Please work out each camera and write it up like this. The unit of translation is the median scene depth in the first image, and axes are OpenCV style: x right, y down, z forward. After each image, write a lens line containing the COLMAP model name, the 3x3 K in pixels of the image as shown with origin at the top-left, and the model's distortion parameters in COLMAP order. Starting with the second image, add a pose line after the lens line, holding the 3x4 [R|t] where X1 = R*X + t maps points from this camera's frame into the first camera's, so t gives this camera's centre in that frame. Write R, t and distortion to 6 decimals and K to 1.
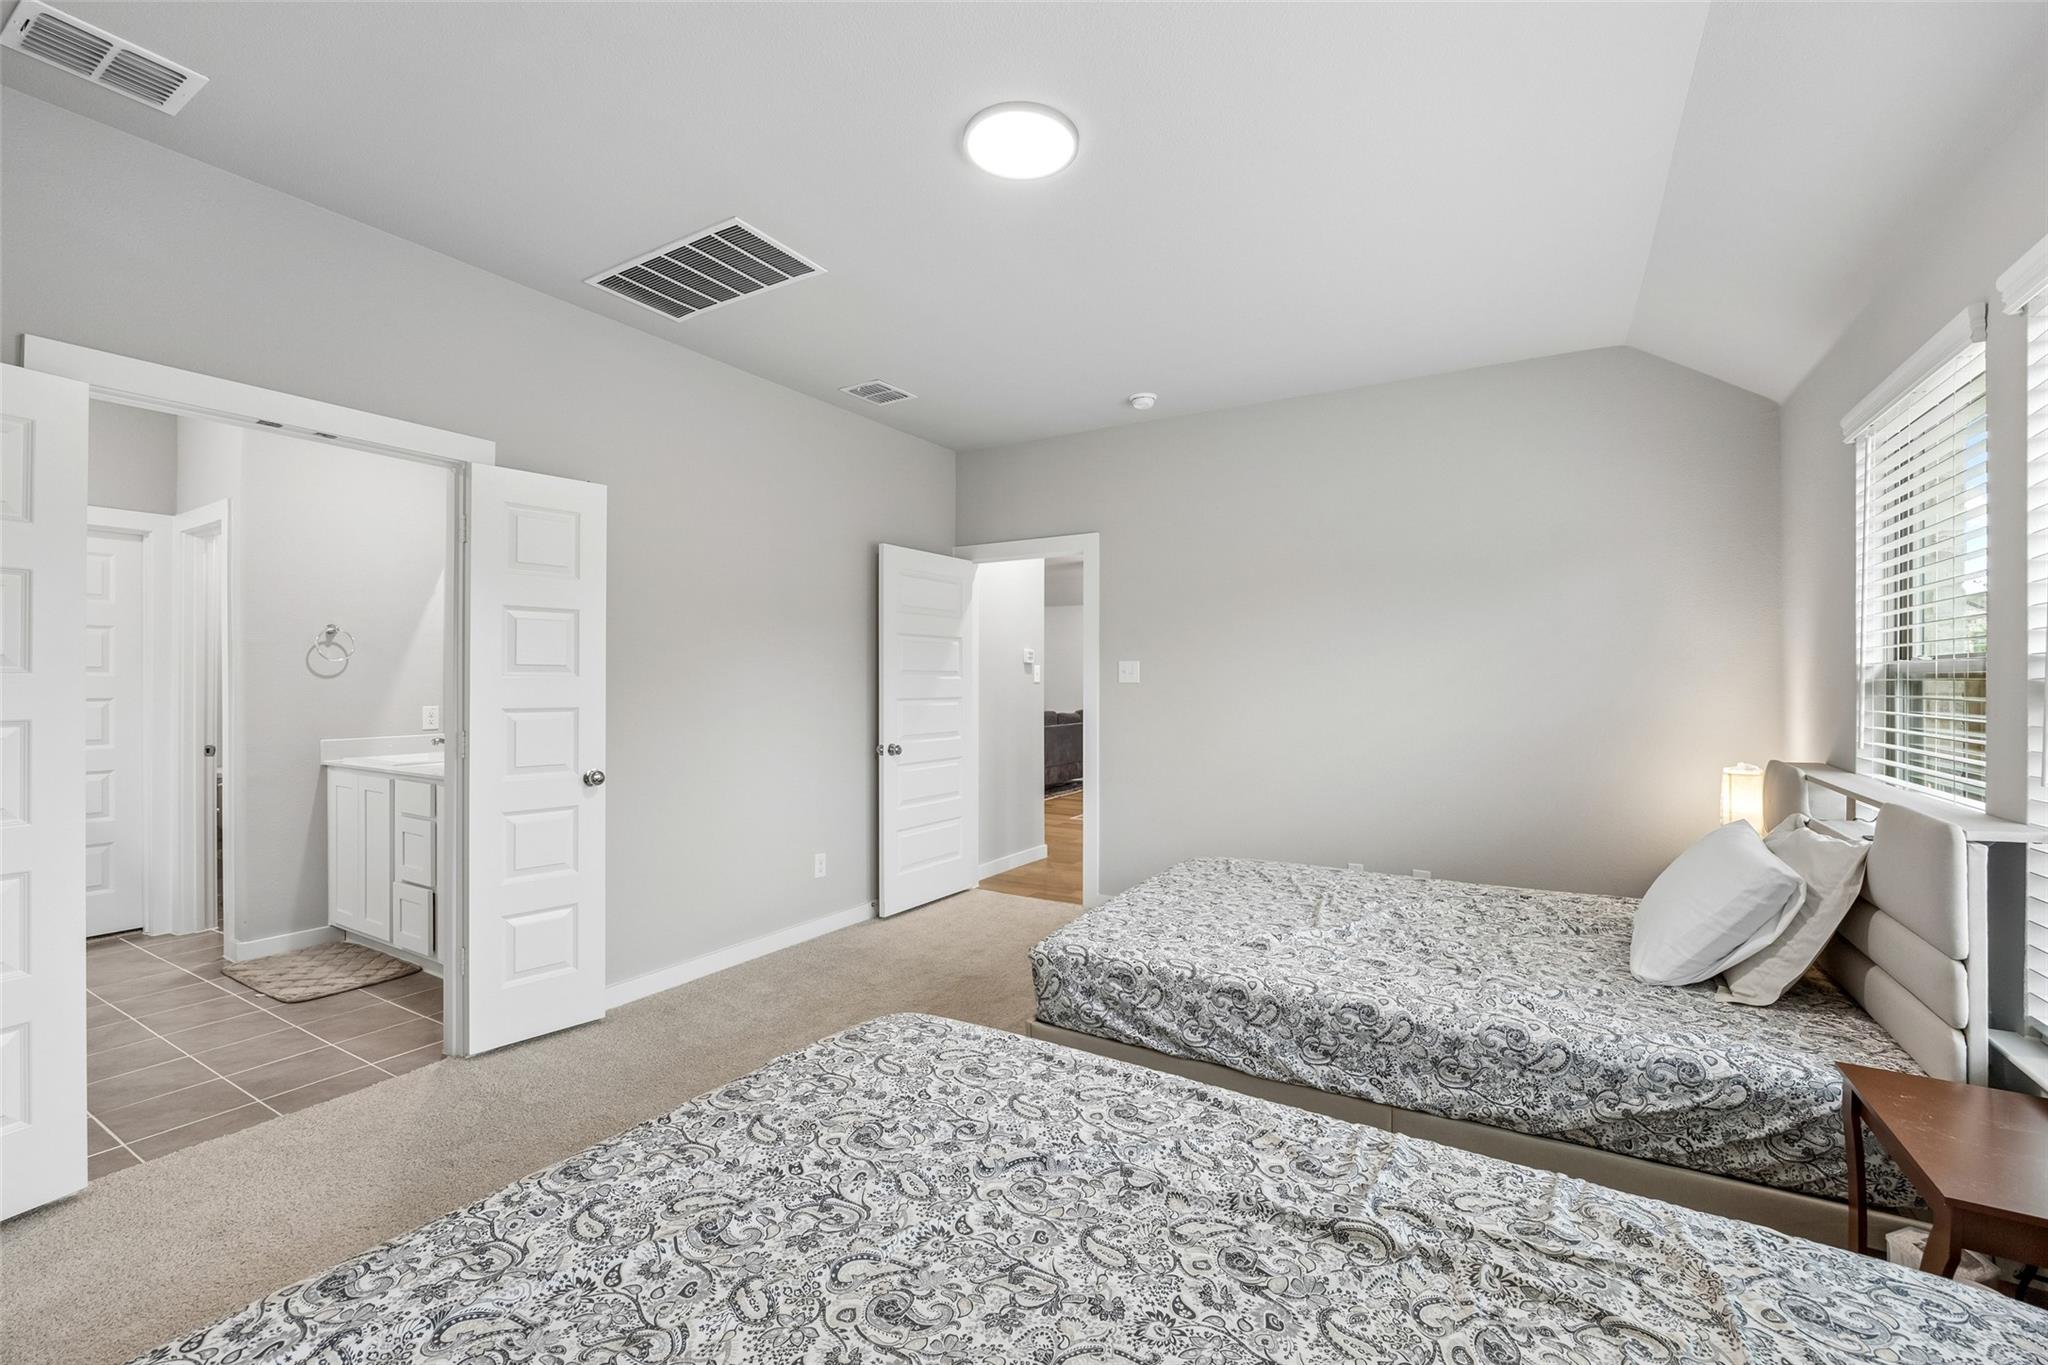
lens RADIAL K [[842.6, 0, 1029.5], [0, 842.6, 676.7], [0, 0, 1]] dist [-0.012063, -0.000043]
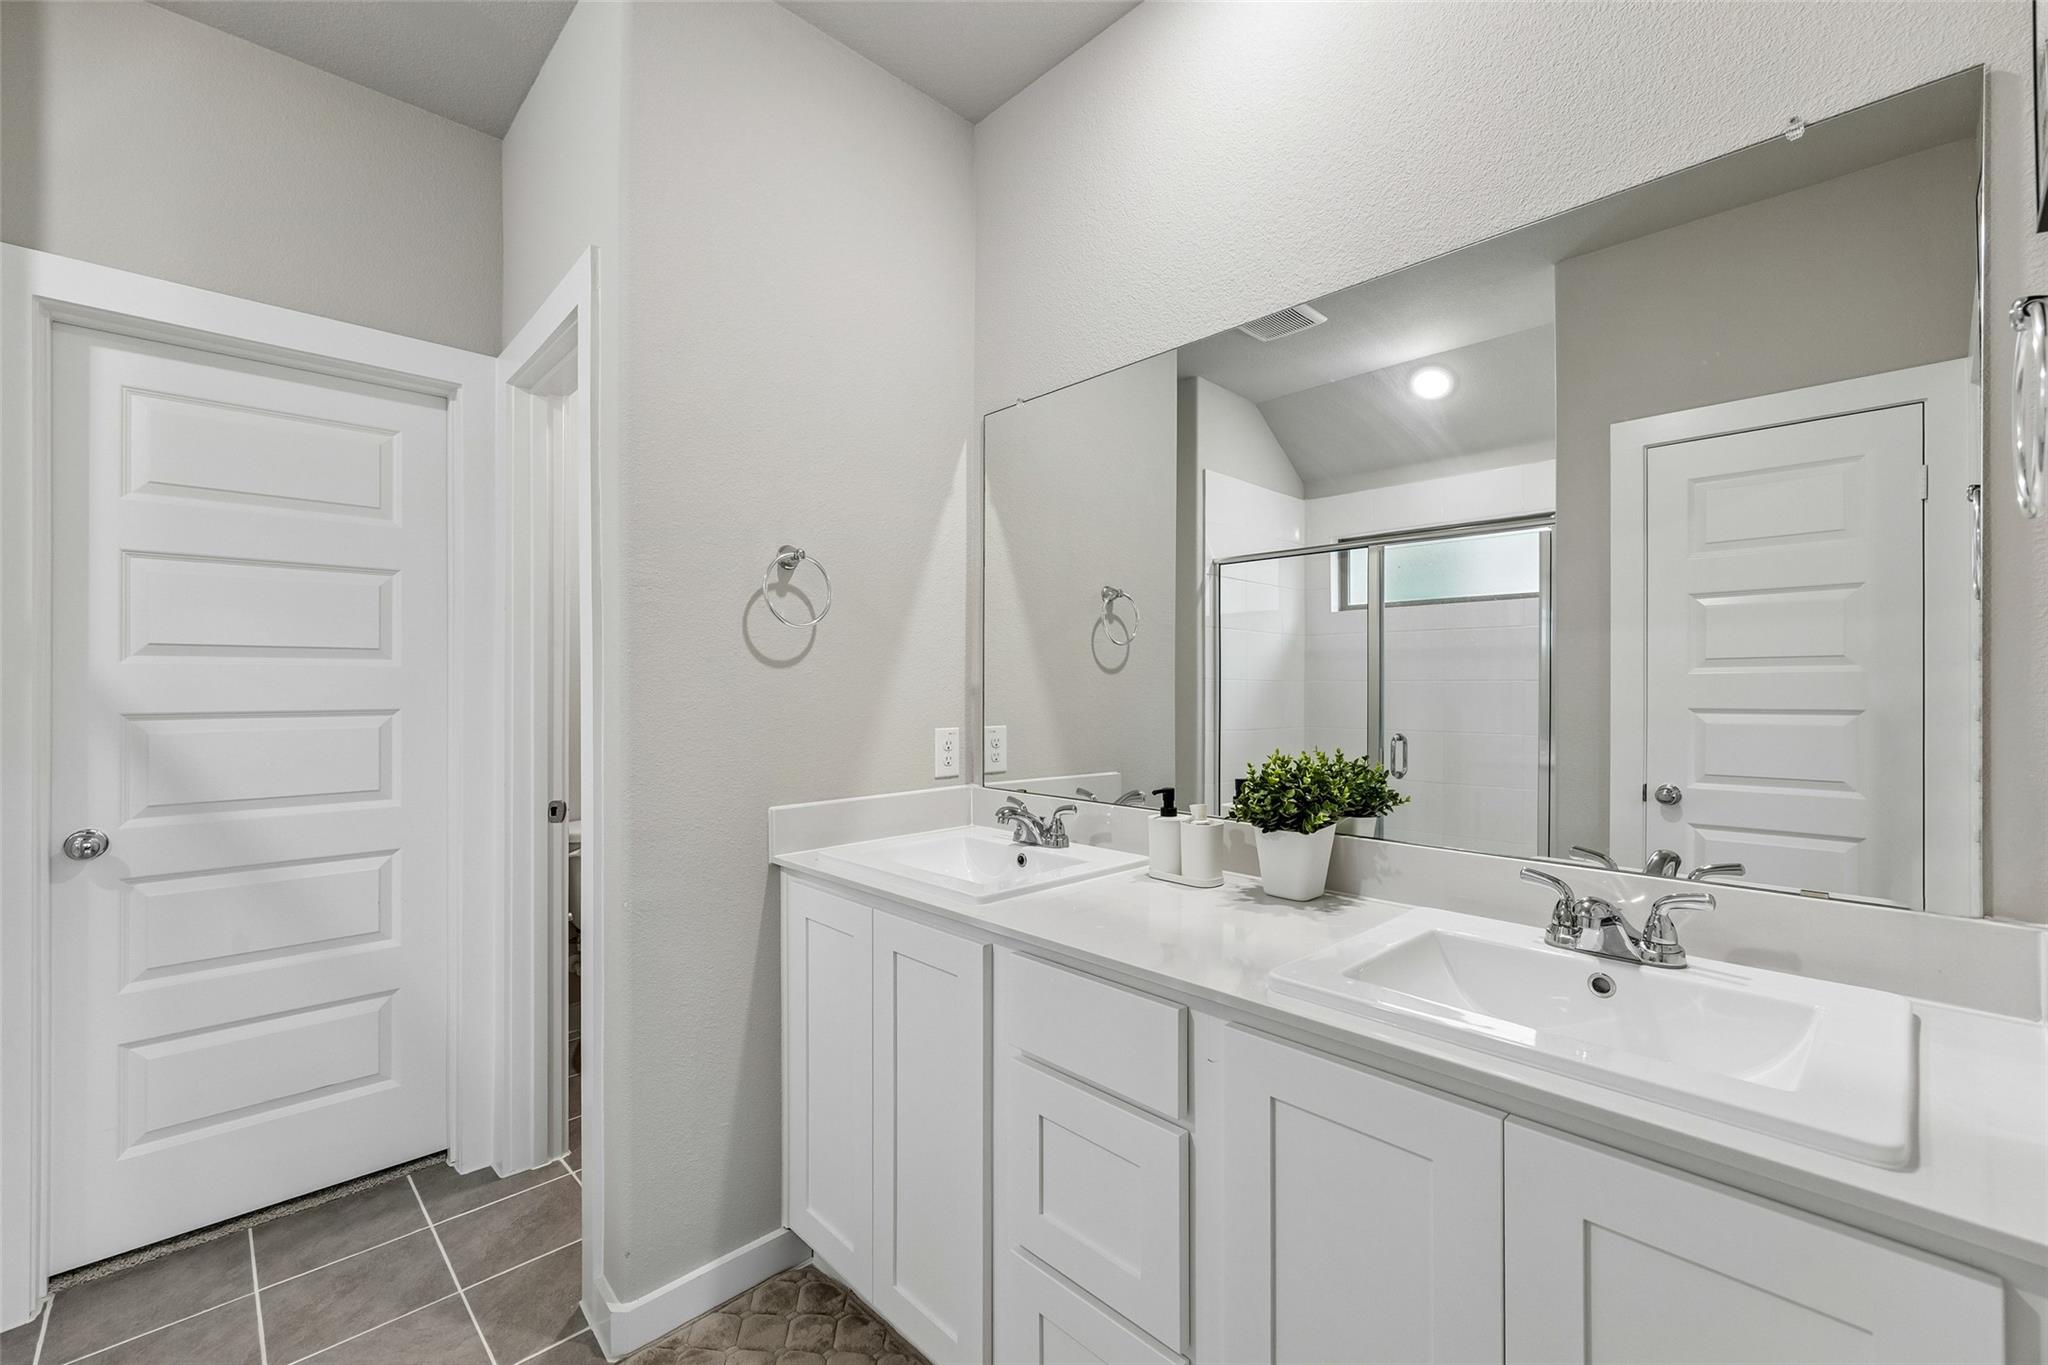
lens RADIAL K [[842.0, 0, 1082.8], [0, 842.0, 684.0], [0, 0, 1]] dist [-0.009820, 0.000002]
pose [[0.974180, -0.002983, -0.225754, -0.568424], [0.001966, 0.999987, -0.004730, 0.013070], [0.225766, 0.004164, 0.974173, 0.586149]]
